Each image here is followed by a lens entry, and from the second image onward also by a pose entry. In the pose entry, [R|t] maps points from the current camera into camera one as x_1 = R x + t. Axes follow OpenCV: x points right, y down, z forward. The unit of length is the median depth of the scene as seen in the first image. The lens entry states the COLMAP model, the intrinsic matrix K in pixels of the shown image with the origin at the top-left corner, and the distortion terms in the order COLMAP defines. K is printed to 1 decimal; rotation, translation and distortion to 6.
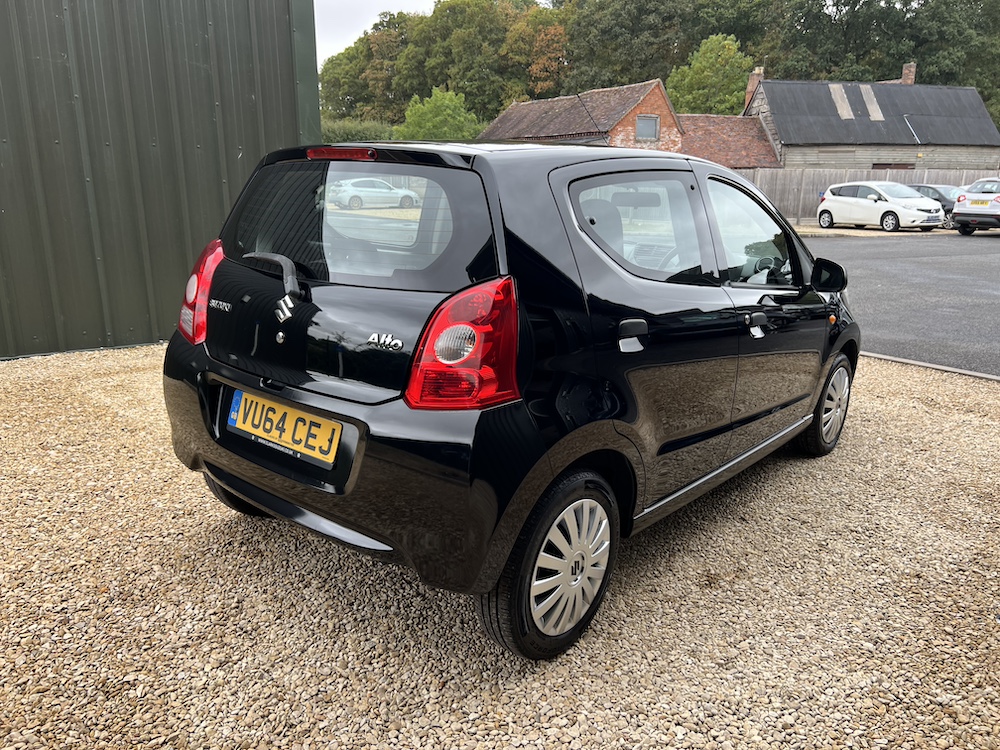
lens RADIAL K [[766.8, 0, 493.1], [0, 766.8, 387.6], [0, 0, 1]] dist [0.046250, -0.053648]
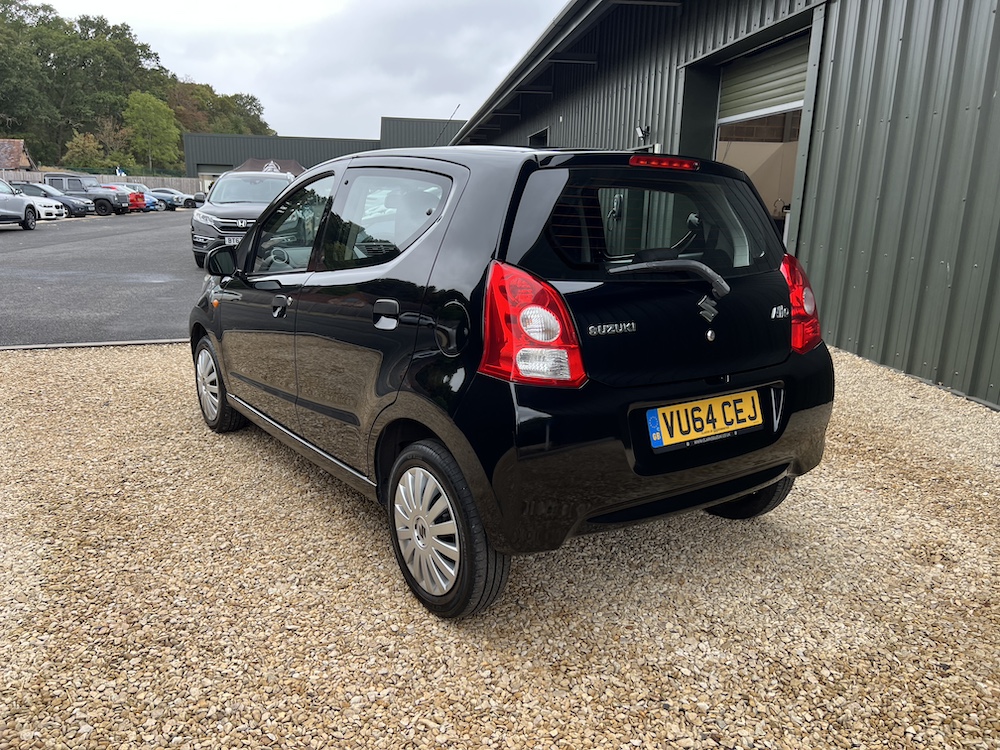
lens RADIAL K [[766.8, 0, 498.4], [0, 766.8, 387.1], [0, 0, 1]] dist [0.046250, -0.053648]
pose [[0.247075, -0.238893, 0.939087, -0.505692], [0.234803, 0.955011, 0.181166, -0.095837], [-0.940118, 0.175739, 0.292052, 0.360863]]
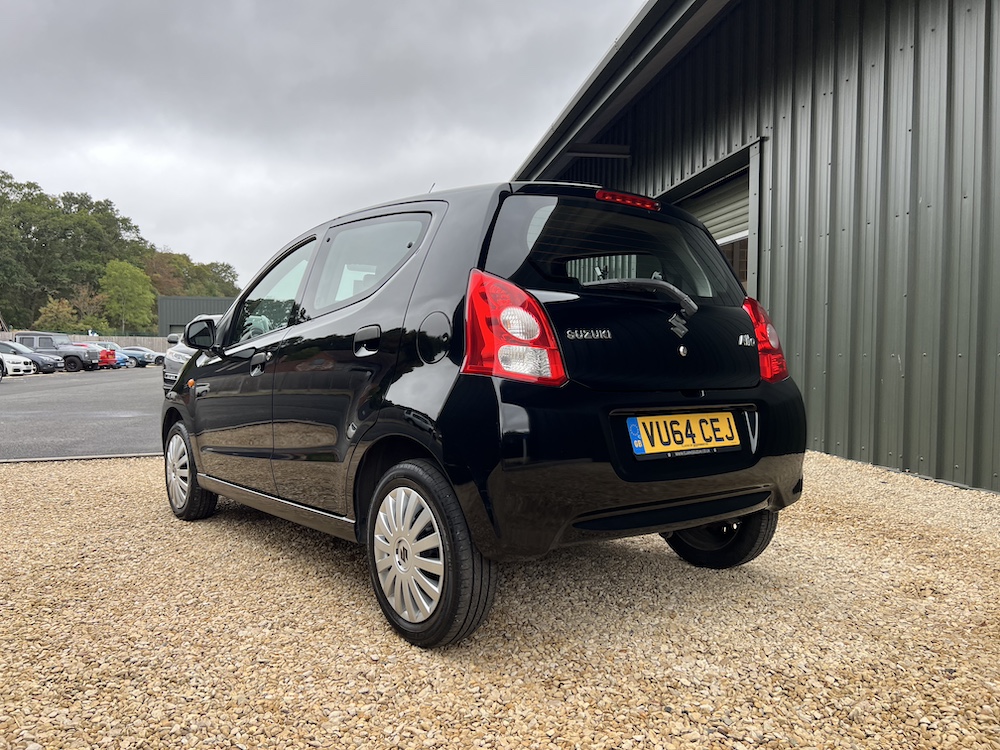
lens RADIAL K [[766.8, 0, 502.4], [0, 766.8, 380.7], [0, 0, 1]] dist [0.046250, -0.053648]
pose [[0.200679, -0.042895, 0.978718, -0.521919], [0.255137, 0.966854, -0.009939, -0.029277], [-0.945850, 0.251701, 0.204971, 0.380191]]
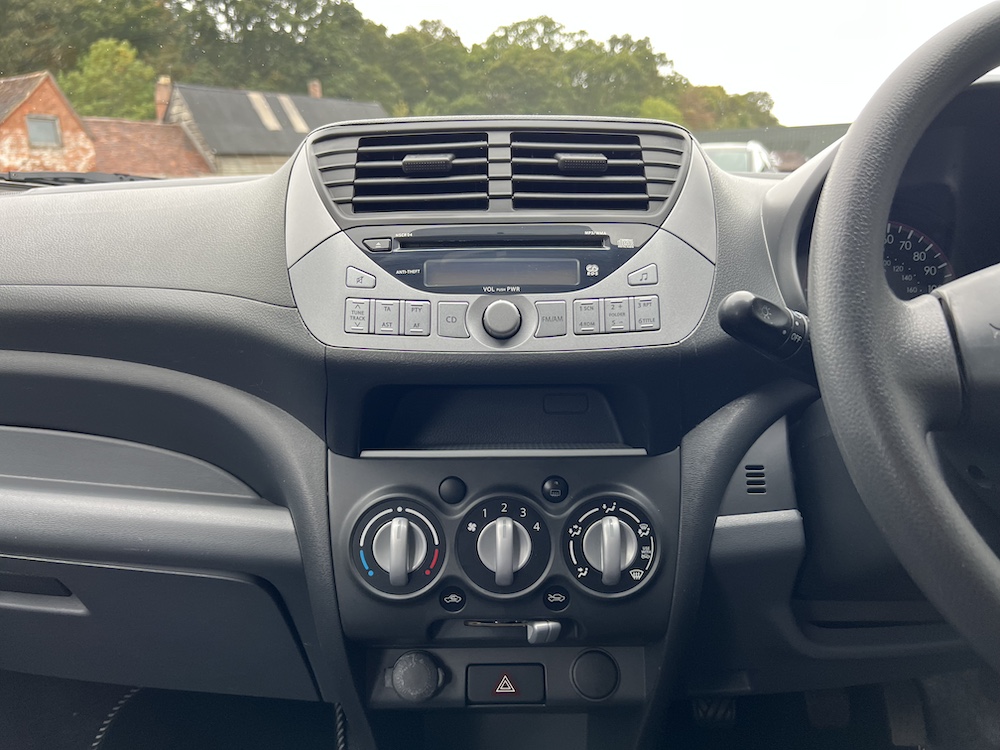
lens RADIAL K [[766.8, 0, 494.0], [0, 766.8, 377.6], [0, 0, 1]] dist [0.046250, -0.053648]
pose [[0.765433, -0.174962, 0.619274, 0.079294], [0.199781, 0.979388, 0.029771, -0.091589], [-0.611719, 0.100931, 0.784610, 0.572621]]
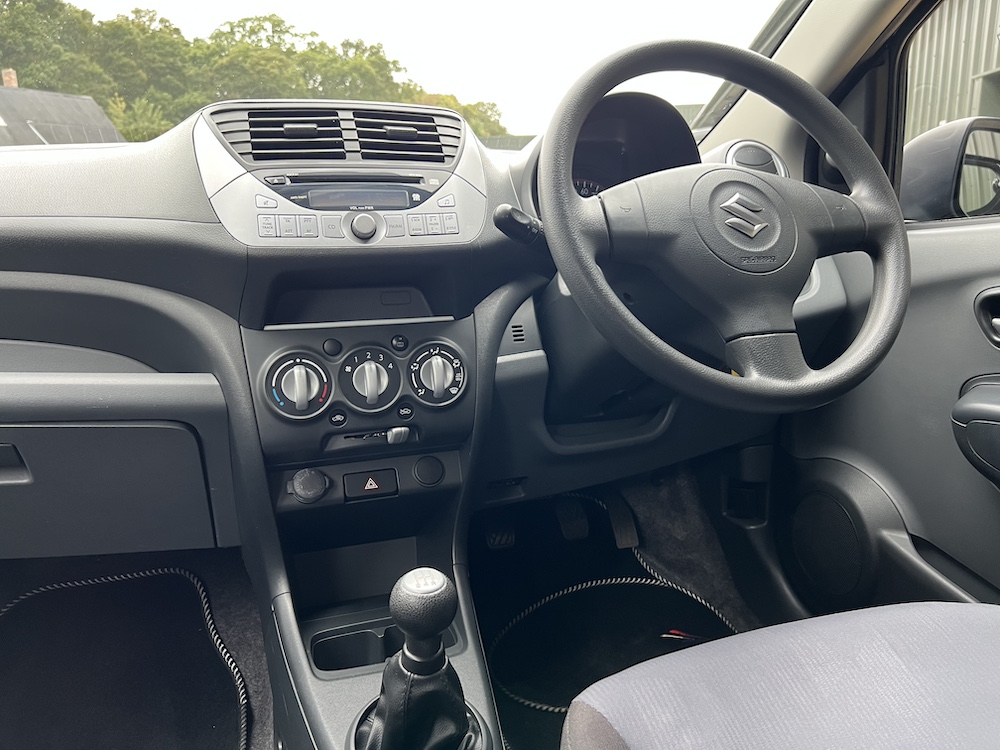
lens RADIAL K [[766.8, 0, 497.3], [0, 766.8, 375.3], [0, 0, 1]] dist [0.046250, -0.053648]
pose [[0.520412, -0.216875, 0.825916, 0.033164], [0.251646, 0.963208, 0.094363, -0.078310], [-0.815994, 0.158731, 0.555841, 0.549940]]
